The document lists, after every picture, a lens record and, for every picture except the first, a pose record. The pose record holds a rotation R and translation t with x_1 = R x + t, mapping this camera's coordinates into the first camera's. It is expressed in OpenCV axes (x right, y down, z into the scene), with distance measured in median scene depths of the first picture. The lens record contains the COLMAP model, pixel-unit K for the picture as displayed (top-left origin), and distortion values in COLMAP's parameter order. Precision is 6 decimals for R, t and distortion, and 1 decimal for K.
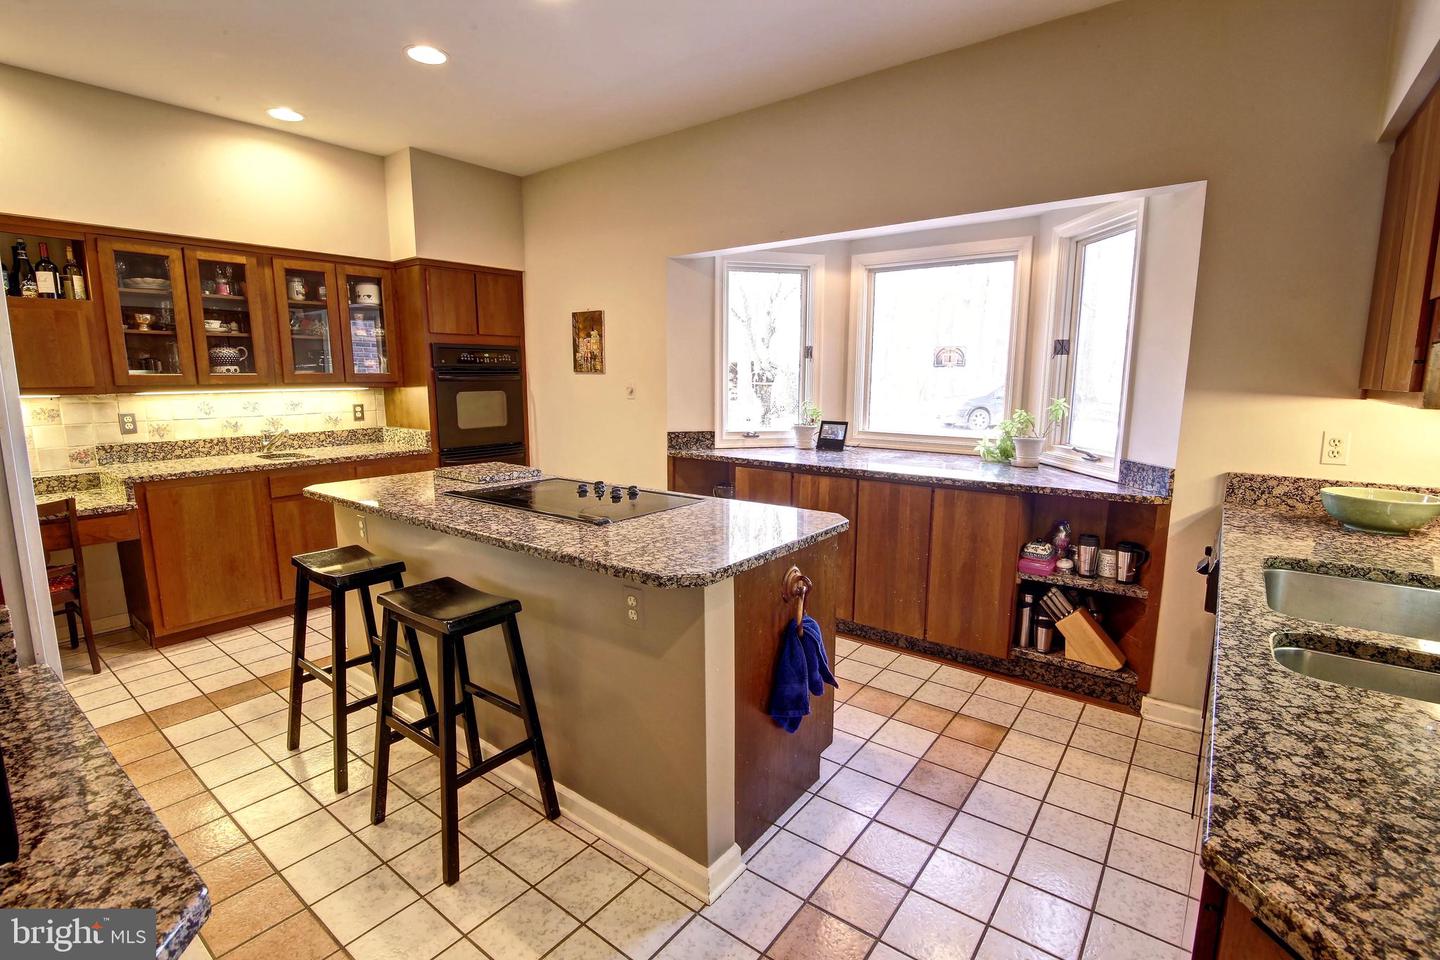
lens RADIAL K [[656.9, 0, 721.9], [0, 656.9, 479.7], [0, 0, 1]] dist [-0.018219, 0.000122]
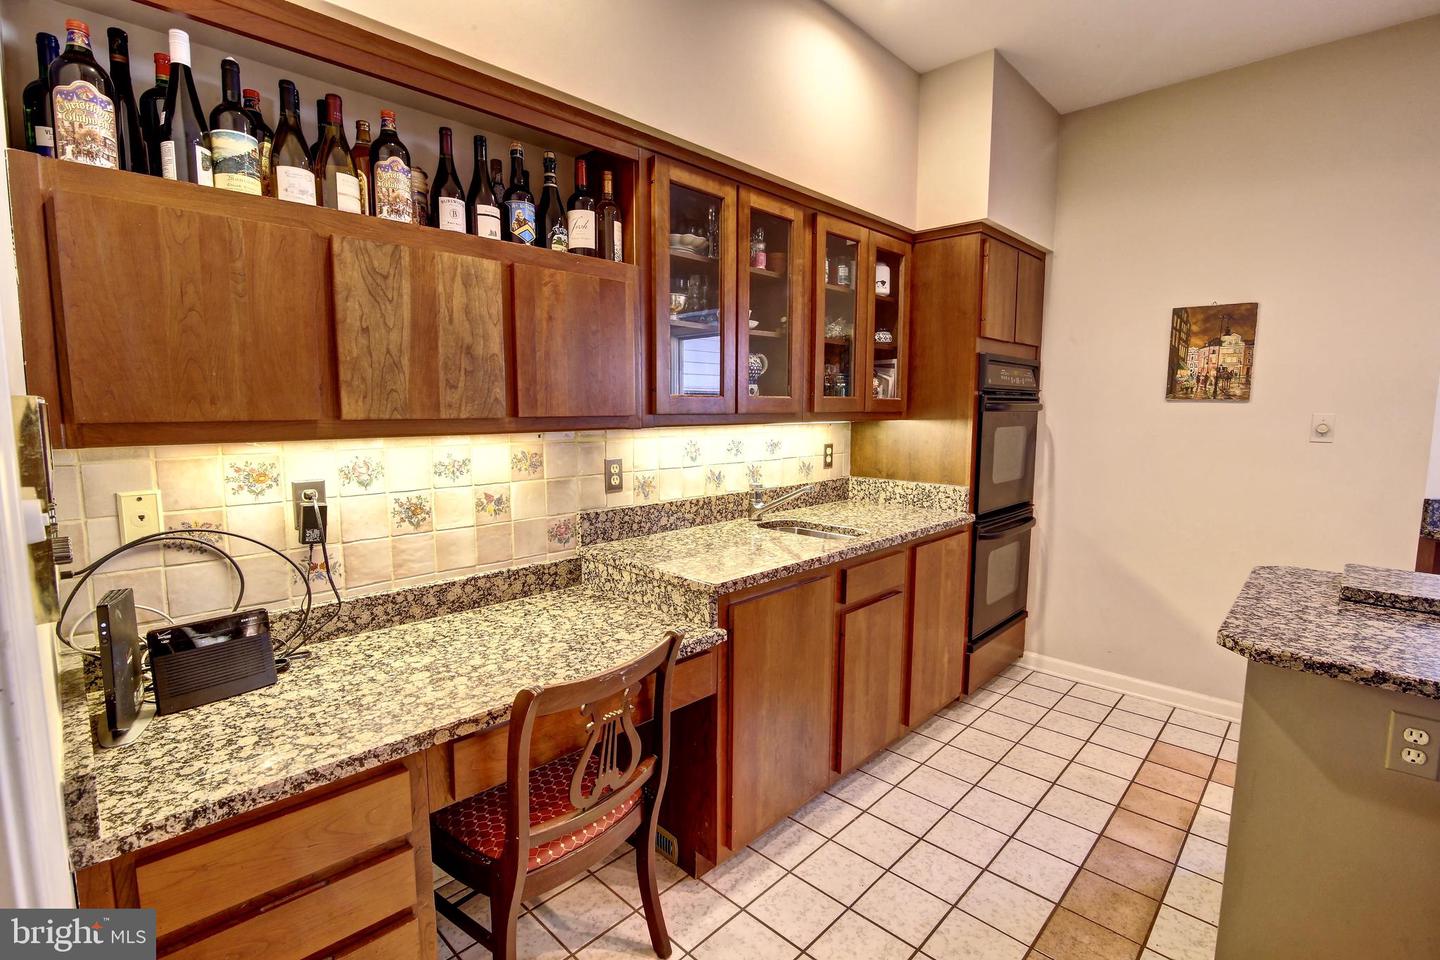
lens RADIAL K [[656.9, 0, 721.9], [0, 656.9, 479.7], [0, 0, 1]] dist [-0.018219, 0.000122]
pose [[0.993589, 0.016012, -0.111915, -0.705654], [-0.021228, 0.998736, -0.045566, -0.053943], [0.111044, 0.047650, 0.992673, 0.372870]]
